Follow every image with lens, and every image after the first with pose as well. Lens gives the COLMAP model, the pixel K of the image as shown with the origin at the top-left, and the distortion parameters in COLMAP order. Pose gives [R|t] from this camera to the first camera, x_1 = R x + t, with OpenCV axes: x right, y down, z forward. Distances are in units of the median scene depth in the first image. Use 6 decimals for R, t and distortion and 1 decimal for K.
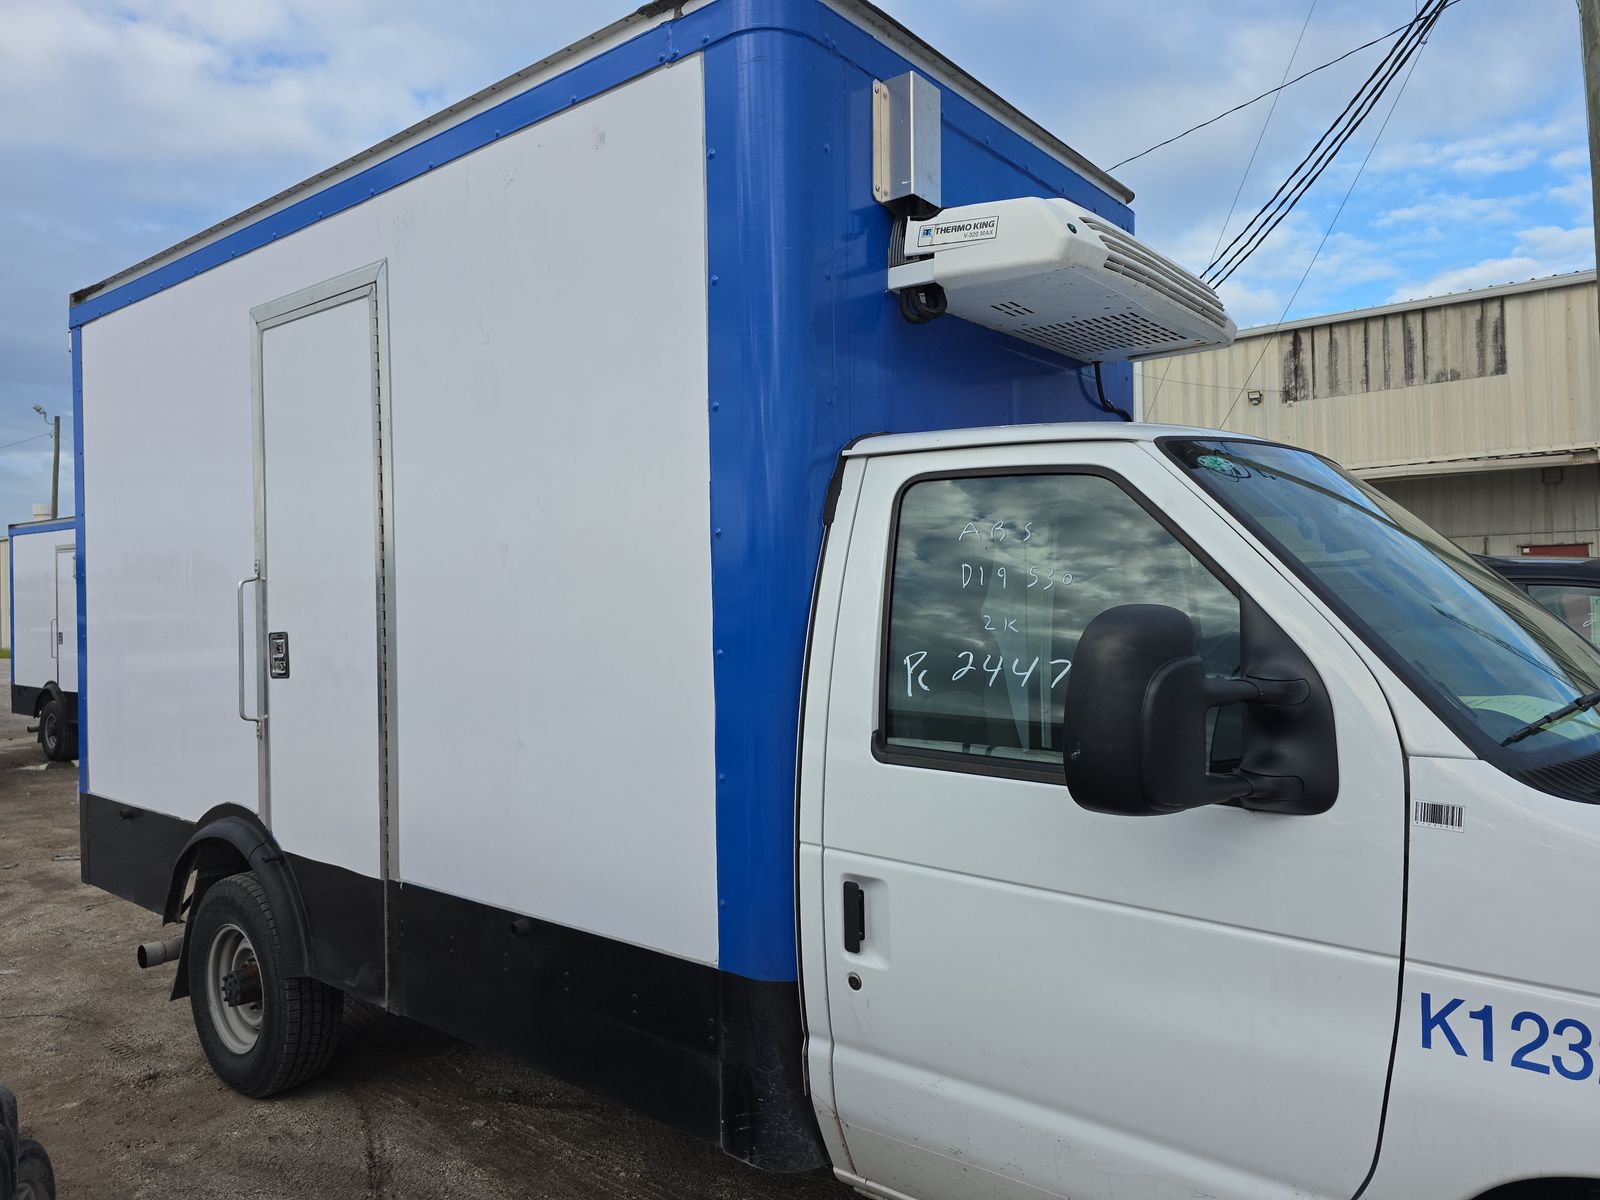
lens RADIAL K [[1075.2, 0, 797.5], [0, 1075.2, 579.4], [0, 0, 1]] dist [0.052543, -0.041041]
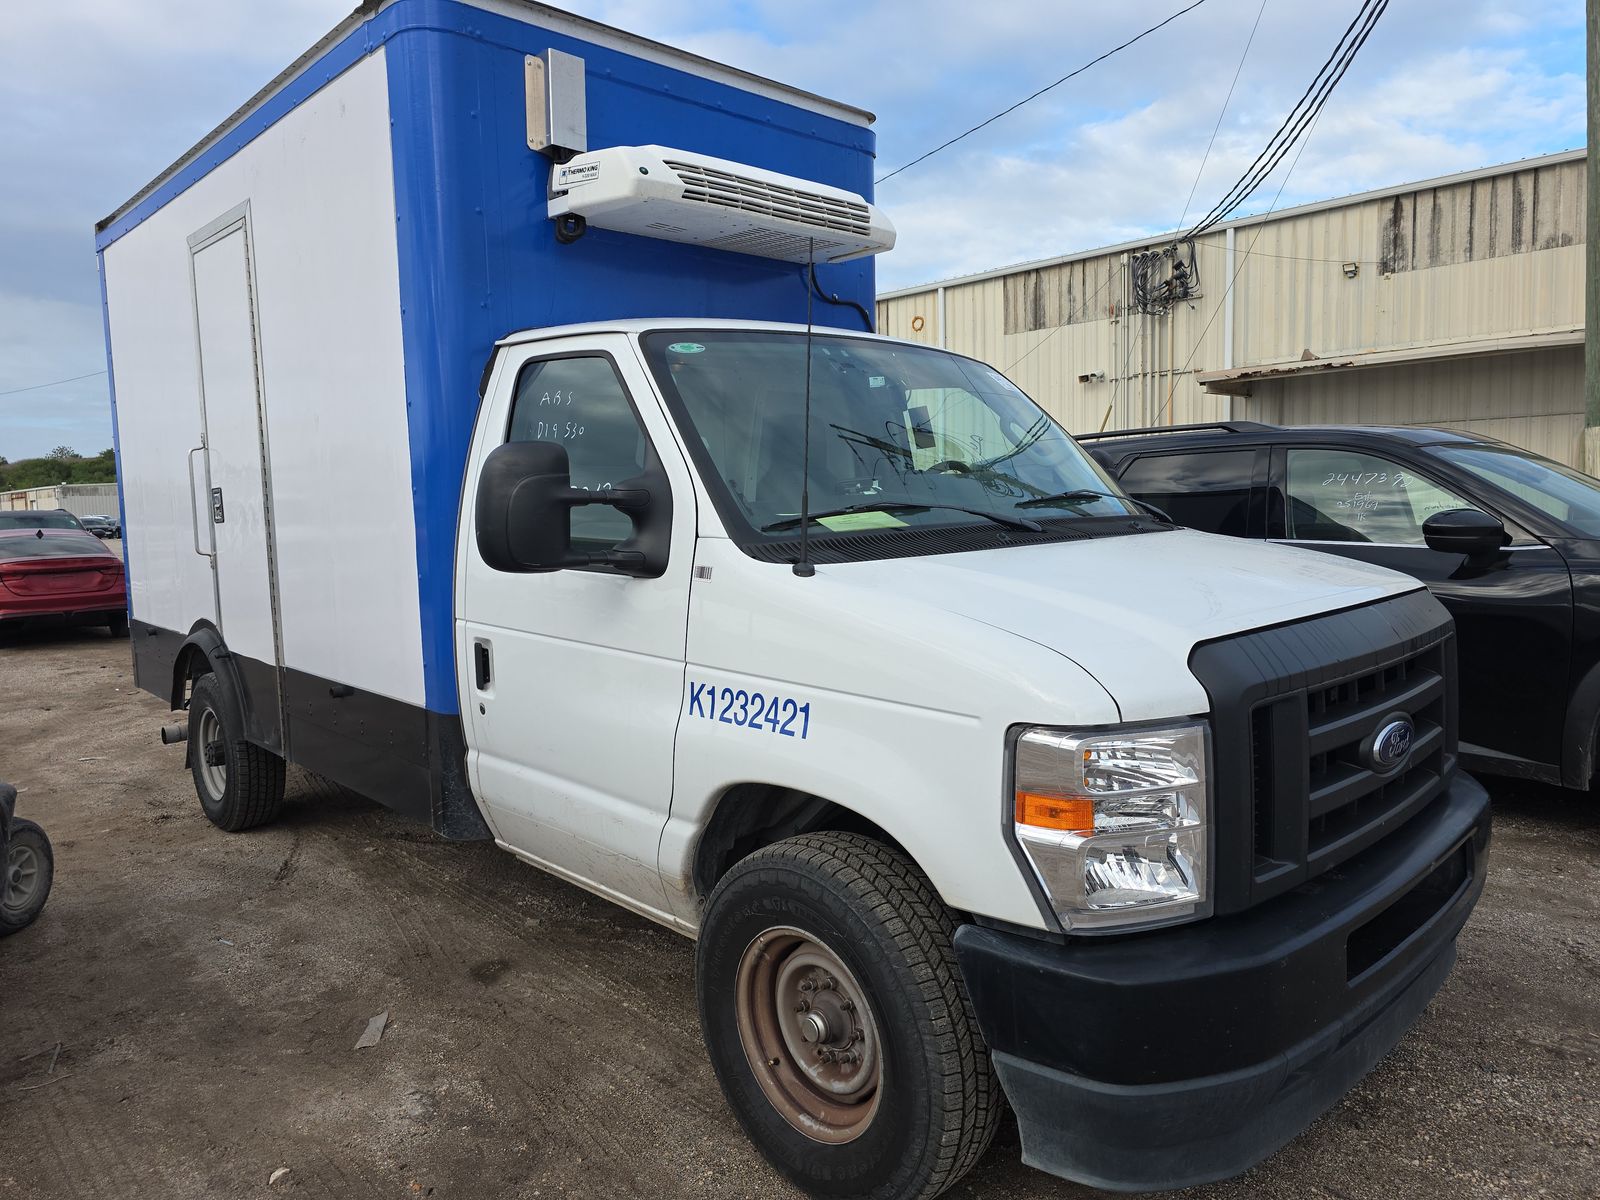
lens RADIAL K [[1075.2, 0, 797.5], [0, 1075.2, 579.4], [0, 0, 1]] dist [0.052543, -0.041041]
pose [[0.991194, 0.008480, -0.132145, 0.399037], [0.004792, 0.994997, 0.099791, 0.030372], [0.132330, -0.099545, 0.986194, -0.224375]]
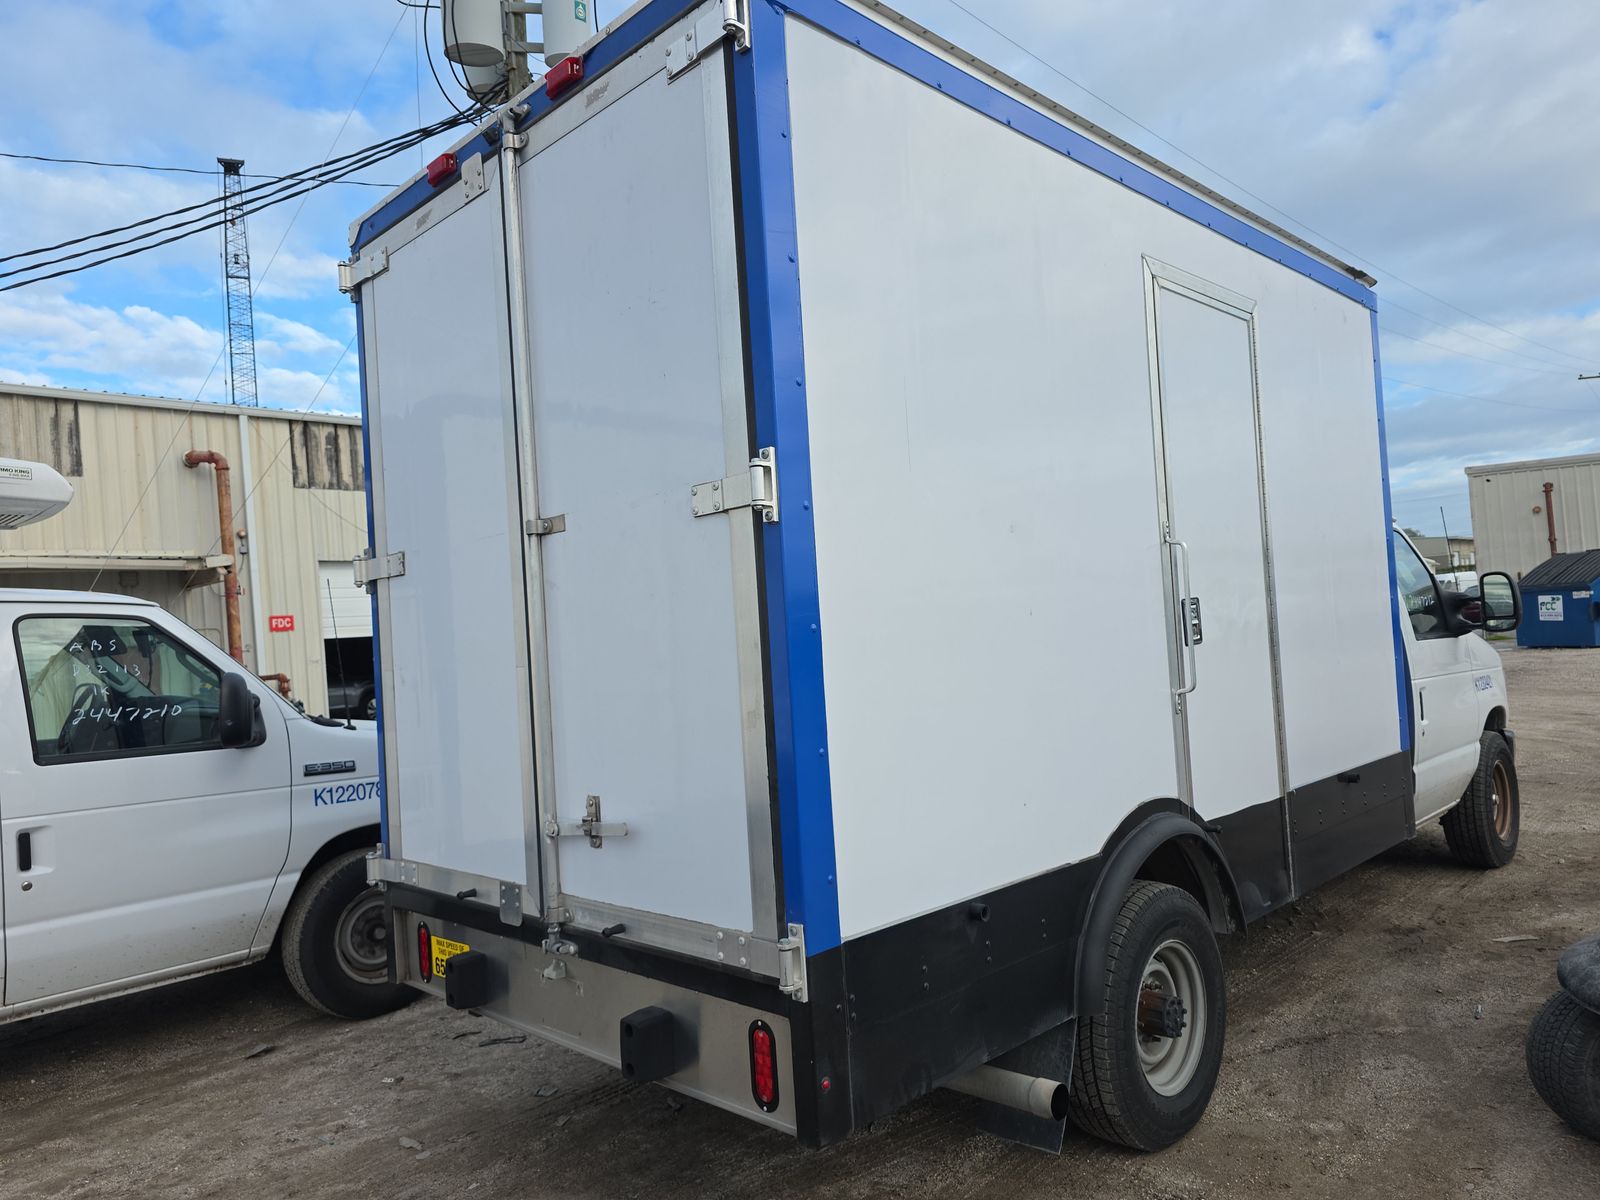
lens RADIAL K [[1069.0, 0, 800.0], [0, 1069.0, 600.0], [0, 0, 1]] dist [0.046357, -0.036022]
pose [[0.113306, 0.052405, 0.992177, -1.475482], [0.046972, 0.997209, -0.058035, 0.090639], [-0.992449, 0.053180, 0.110528, 1.238793]]
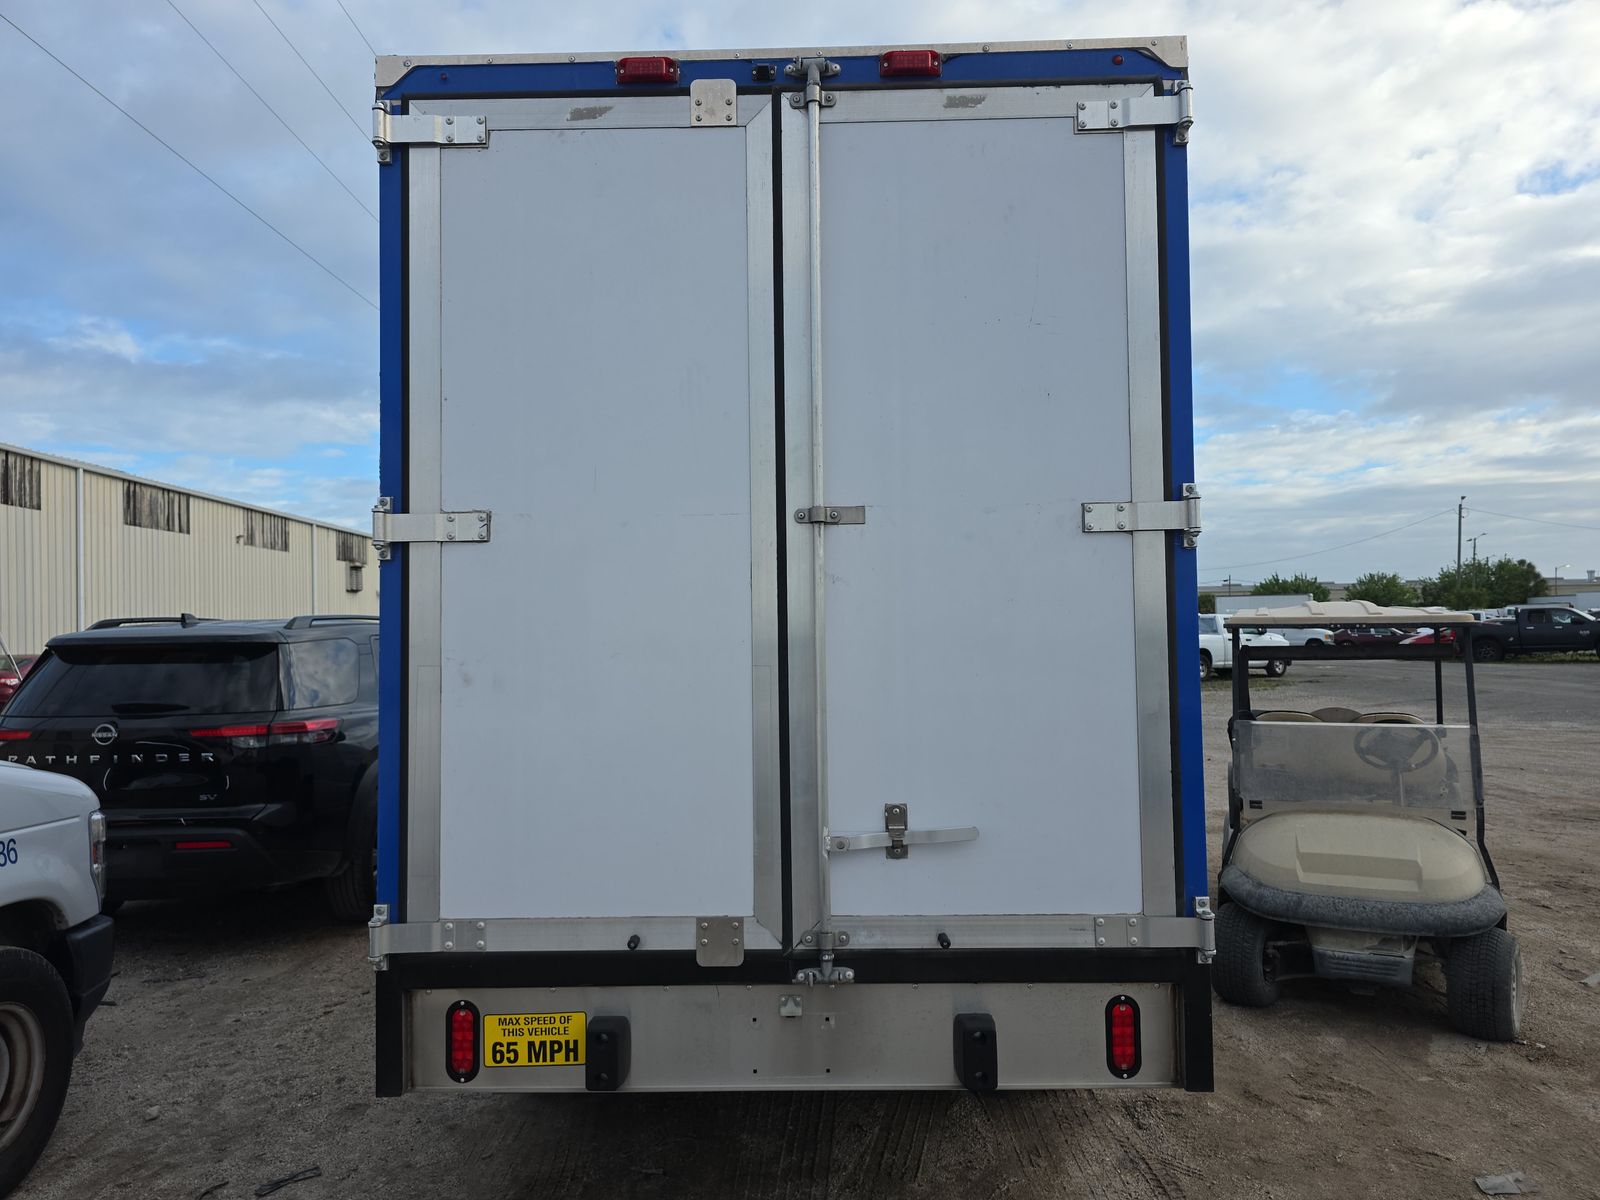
lens RADIAL K [[1094.1, 0, 778.6], [0, 1094.1, 581.8], [0, 0, 1]] dist [0.052389, -0.042237]
pose [[-0.607456, 0.069086, 0.791344, -1.438737], [0.013923, 0.996984, -0.076351, 0.089393], [-0.794232, -0.035362, -0.606585, 1.380820]]
